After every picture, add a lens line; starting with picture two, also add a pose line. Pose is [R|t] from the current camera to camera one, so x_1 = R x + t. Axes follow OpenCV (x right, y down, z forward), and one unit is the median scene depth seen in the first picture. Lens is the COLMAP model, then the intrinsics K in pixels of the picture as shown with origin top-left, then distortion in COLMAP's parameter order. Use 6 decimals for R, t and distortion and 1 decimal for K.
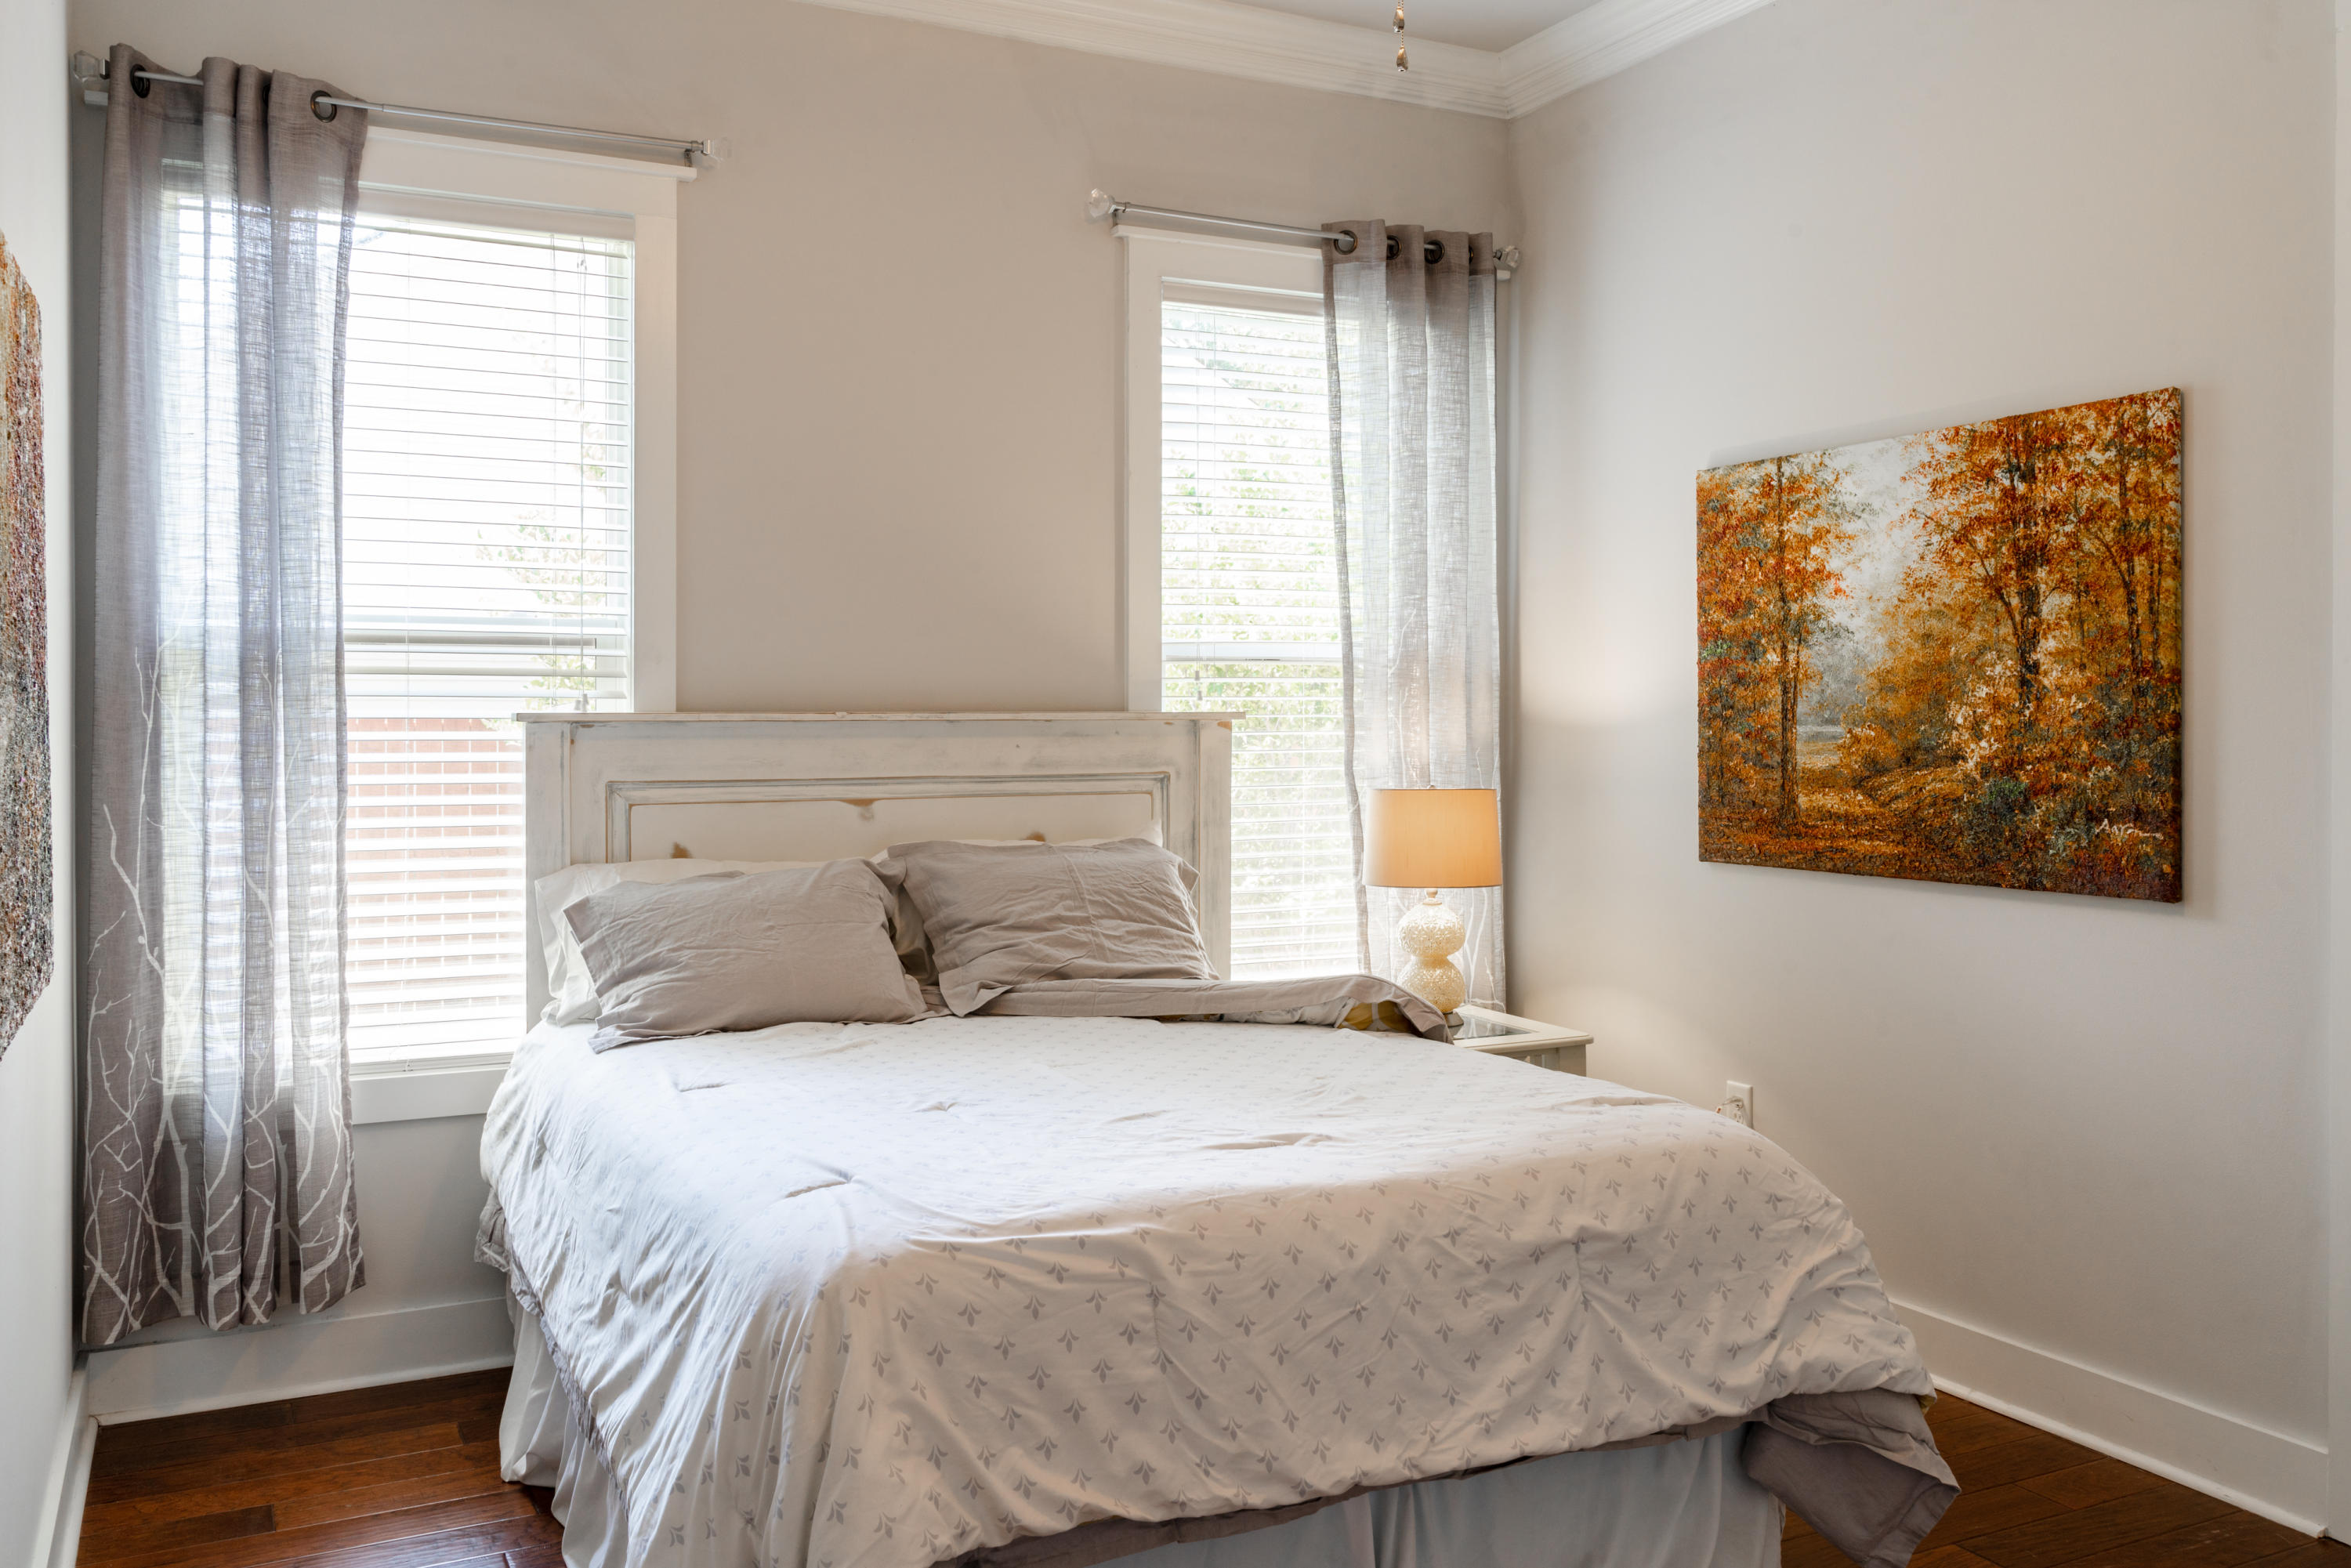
lens RADIAL K [[1908.6, 0, 1153.6], [0, 1908.6, 716.6], [0, 0, 1]] dist [0.001403, -0.003869]
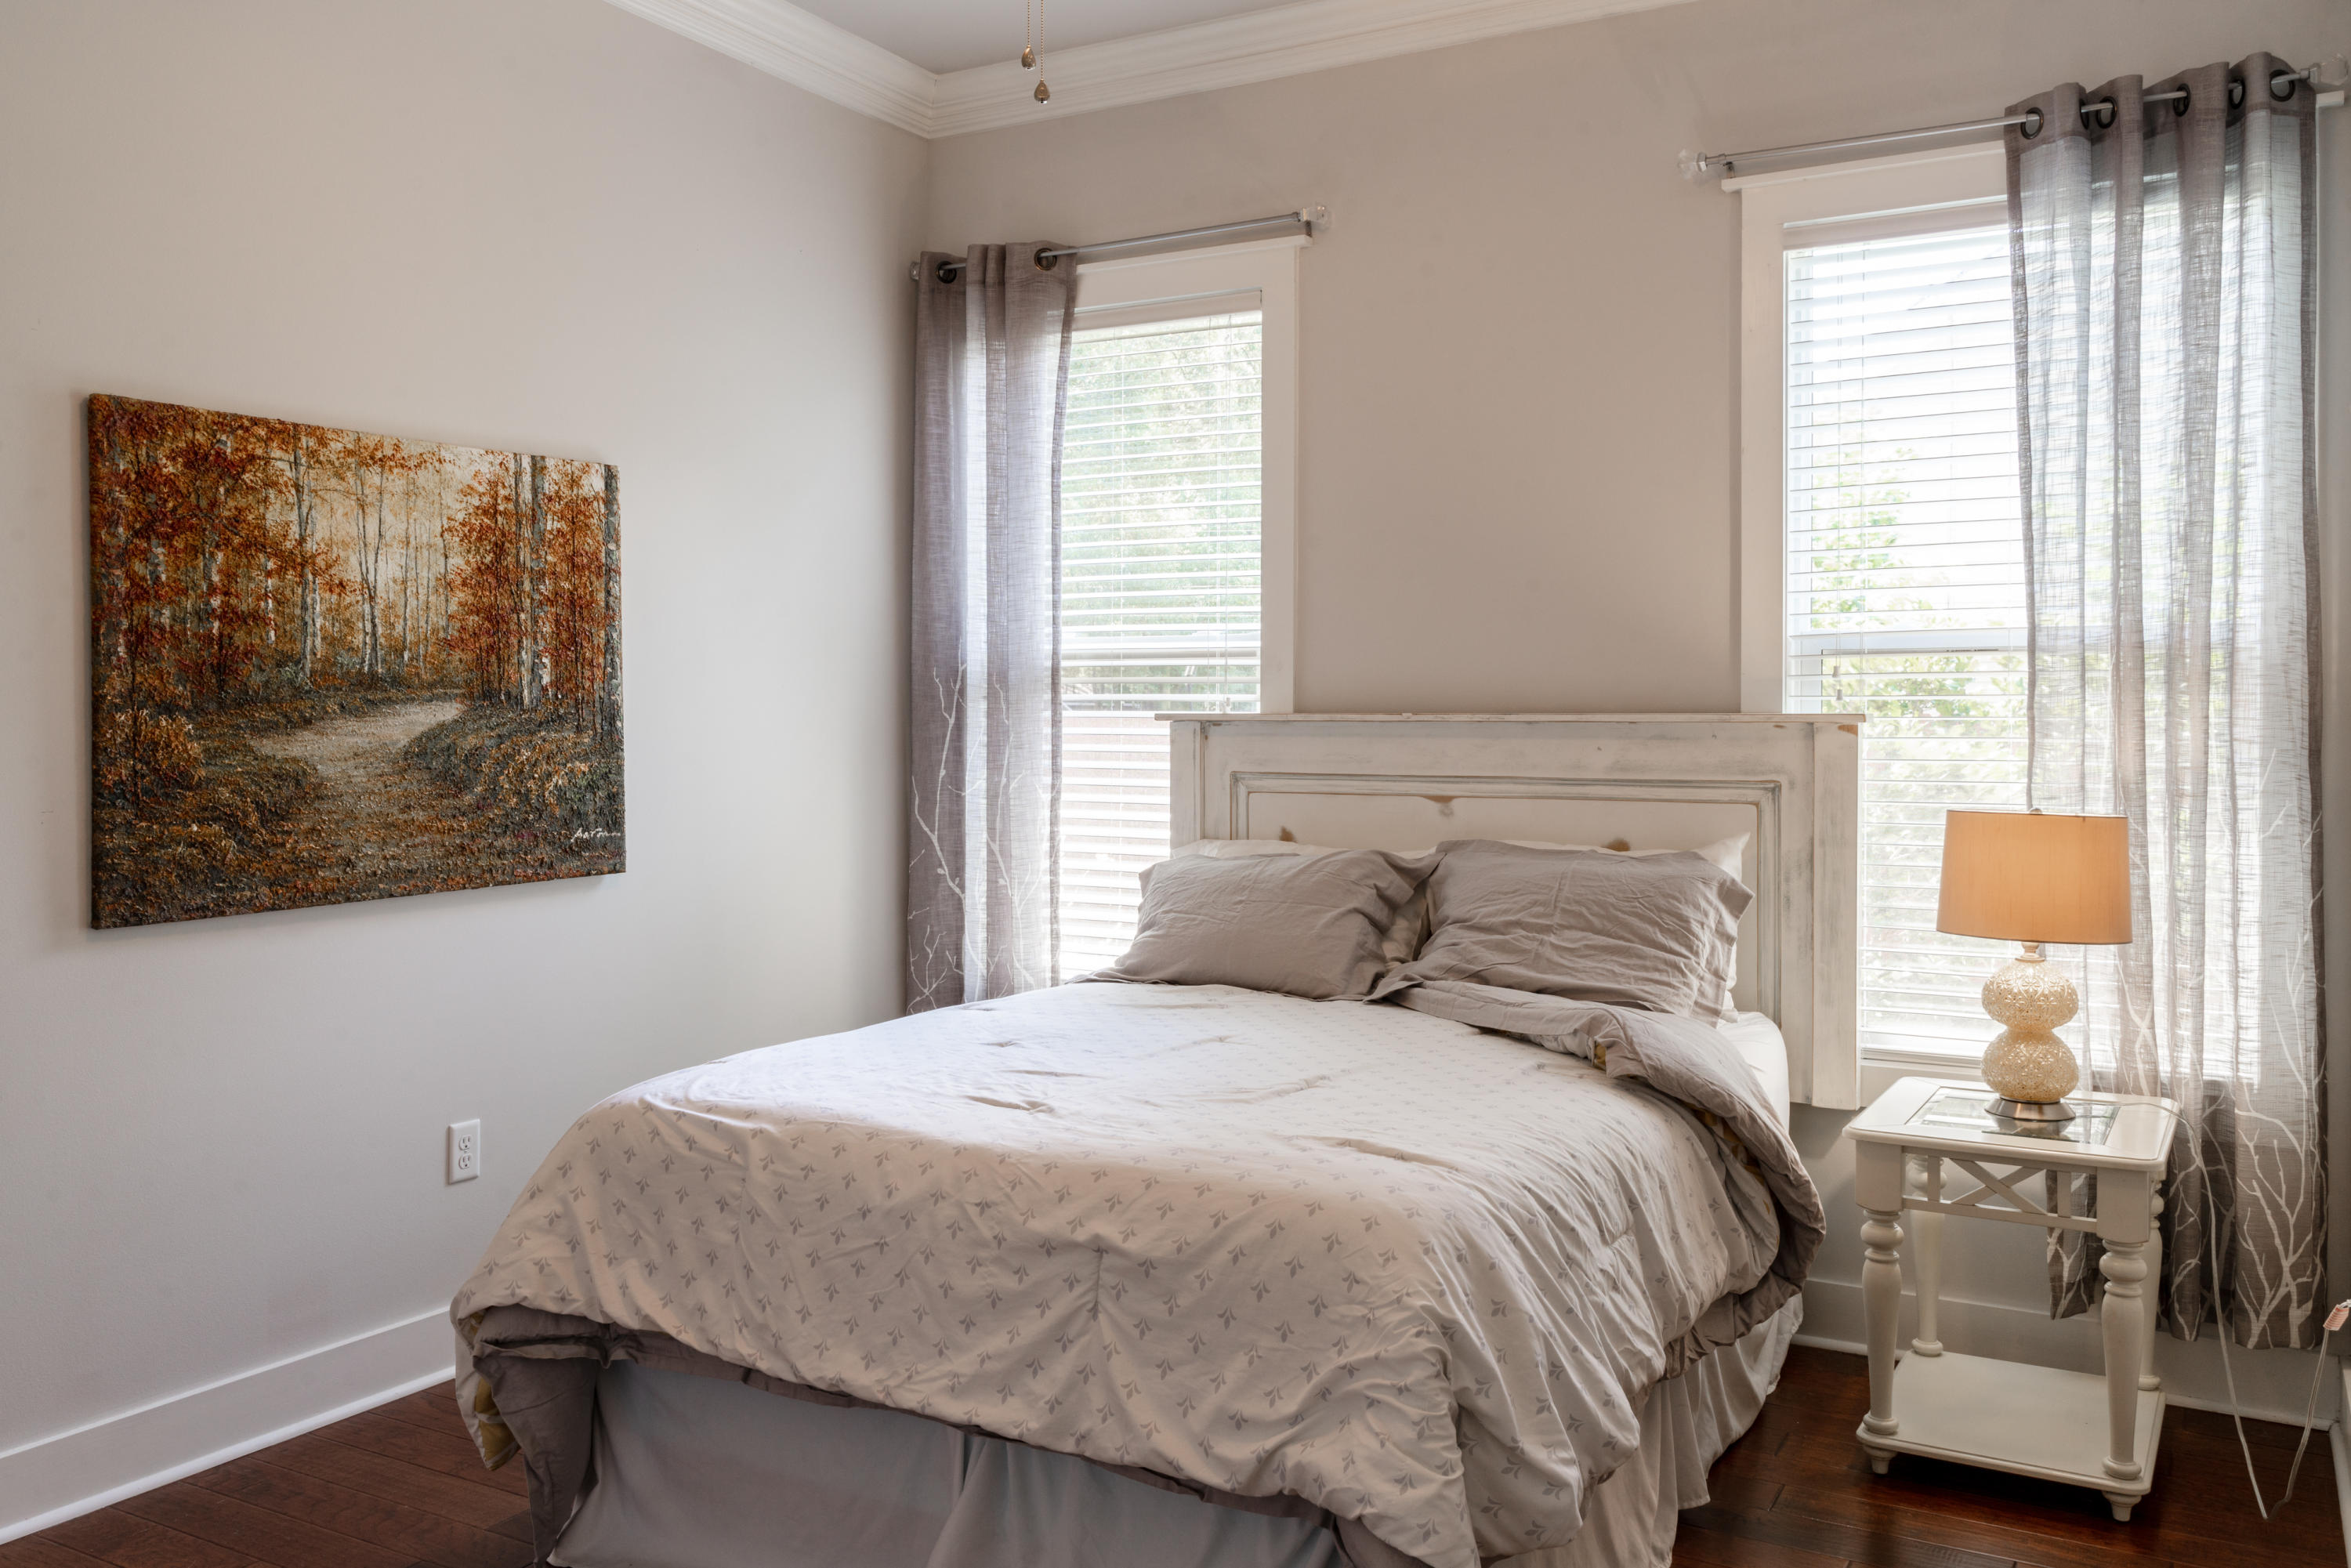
lens RADIAL K [[1908.6, 0, 1153.6], [0, 1908.6, 716.6], [0, 0, 1]] dist [0.001403, -0.003869]
pose [[0.550127, 0.002594, -0.835077, 0.708723], [-0.004210, 0.999991, 0.000334, -0.000195], [0.835071, 0.003332, 0.550133, 0.321903]]
